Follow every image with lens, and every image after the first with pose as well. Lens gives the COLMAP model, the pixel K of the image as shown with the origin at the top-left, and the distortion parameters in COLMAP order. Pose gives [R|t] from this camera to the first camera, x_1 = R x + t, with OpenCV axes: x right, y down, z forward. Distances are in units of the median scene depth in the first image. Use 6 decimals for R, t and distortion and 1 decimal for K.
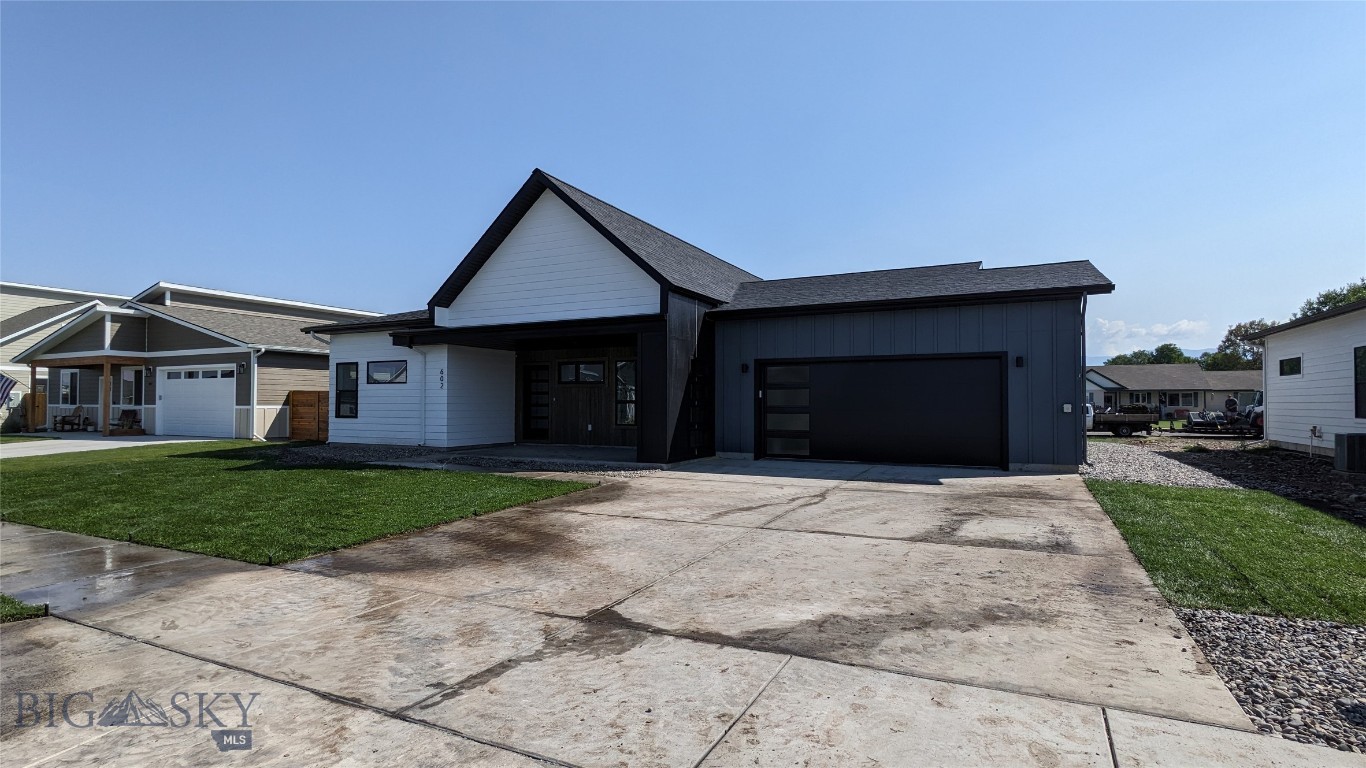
lens RADIAL K [[656.7, 0, 685.8], [0, 656.7, 386.4], [0, 0, 1]] dist [0.003337, 0.000282]
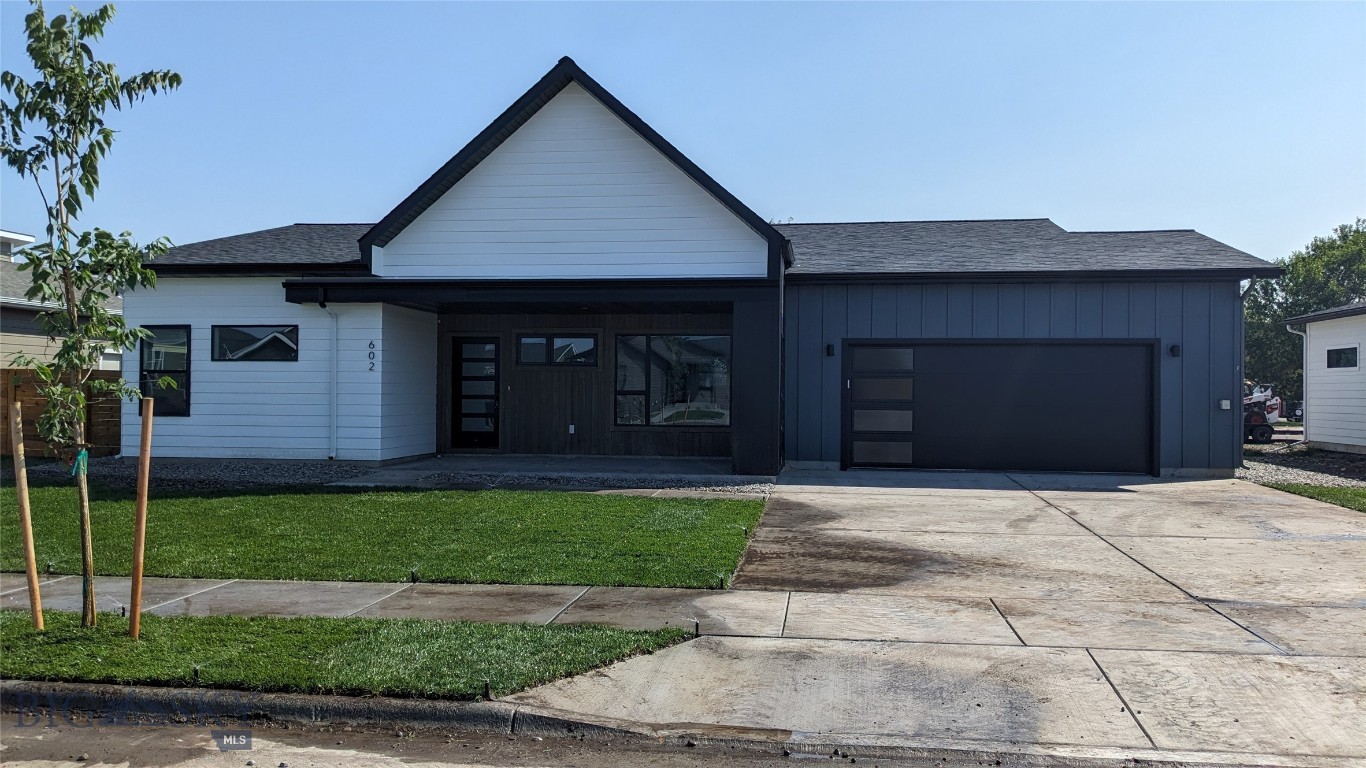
lens RADIAL K [[1021.0, 0, 682.3], [0, 1021.0, 382.6], [0, 0, 1]] dist [0.038722, 0.000918]
pose [[0.949411, 0.009119, 0.313905, -0.402631], [-0.014617, 0.999778, 0.015165, -0.005009], [-0.313697, -0.018986, 0.949333, -0.064148]]
